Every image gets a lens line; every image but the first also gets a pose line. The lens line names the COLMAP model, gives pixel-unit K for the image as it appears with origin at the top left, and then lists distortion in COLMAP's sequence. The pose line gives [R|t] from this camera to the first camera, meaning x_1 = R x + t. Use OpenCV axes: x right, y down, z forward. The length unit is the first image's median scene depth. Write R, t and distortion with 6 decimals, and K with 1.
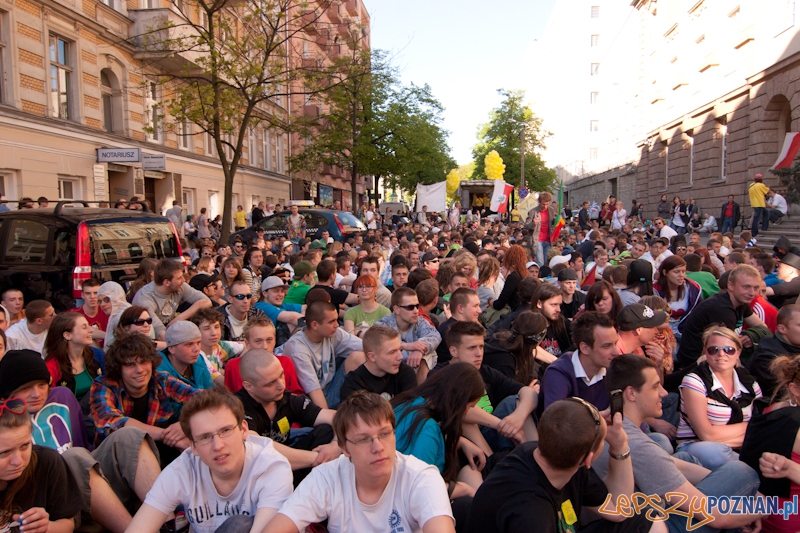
lens RADIAL K [[615.5, 0, 397.0], [0, 615.5, 261.2], [0, 0, 1]] dist [0.010340, -0.007010]
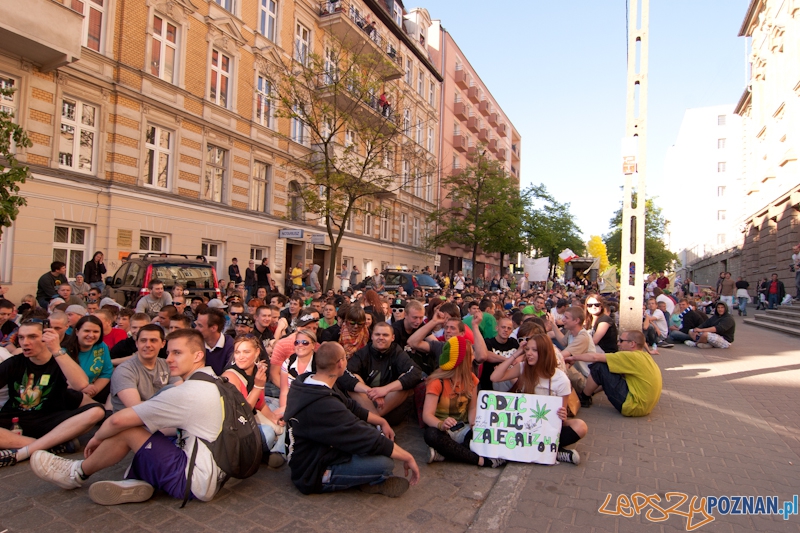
lens RADIAL K [[464.7, 0, 397.4], [0, 464.7, 268.3], [0, 0, 1]] dist [-0.005200, -0.002687]
pose [[0.938592, 0.031716, -0.343568, 0.116850], [-0.068333, 0.993129, -0.094998, 0.005242], [0.338195, 0.112641, 0.934311, -0.003262]]
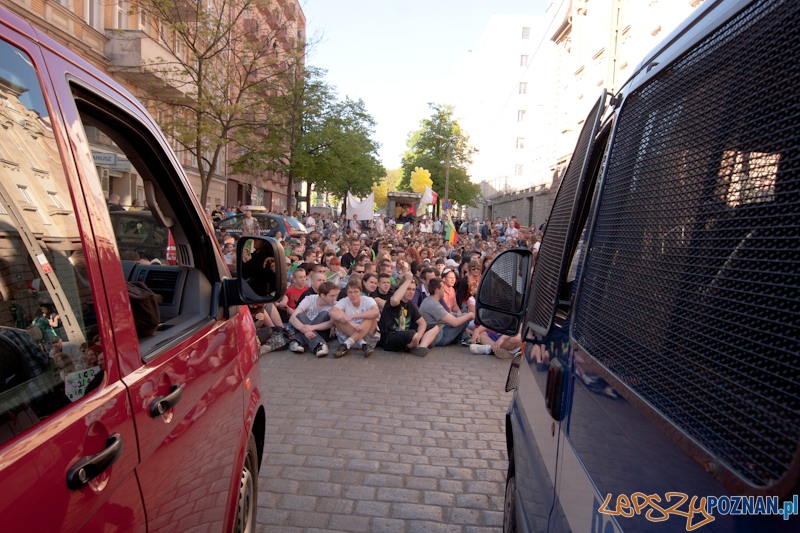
lens RADIAL K [[665.9, 0, 399.0], [0, 665.9, 269.6], [0, 0, 1]] dist [0.001201, -0.002866]
pose [[0.991182, 0.047515, 0.123699, -0.017262], [-0.047477, 0.998867, -0.003261, 0.009000], [-0.123713, -0.002640, 0.992314, -0.174667]]
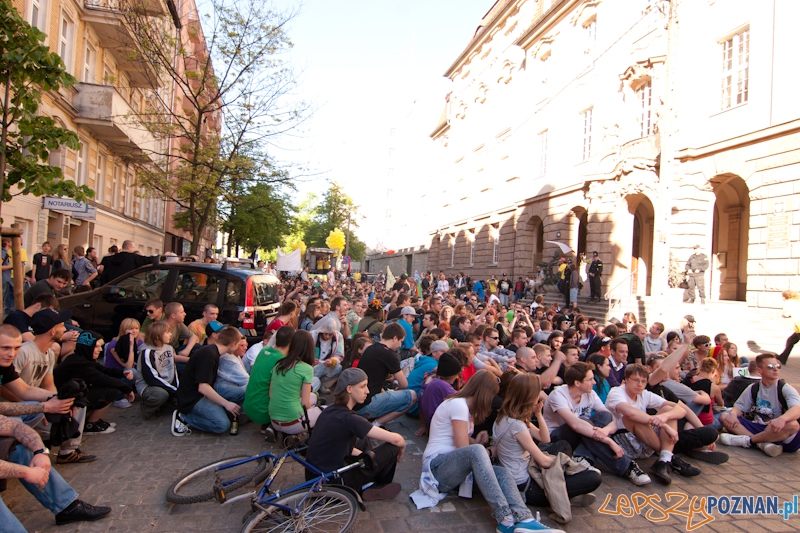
lens RADIAL K [[502.4, 0, 396.2], [0, 502.4, 269.6], [0, 0, 1]] dist [0.003572, 0.000675]
pose [[0.931246, 0.075227, 0.356541, -0.110637], [-0.045692, 0.994842, -0.090561, 0.002581], [-0.361515, 0.068043, 0.929880, -0.046056]]
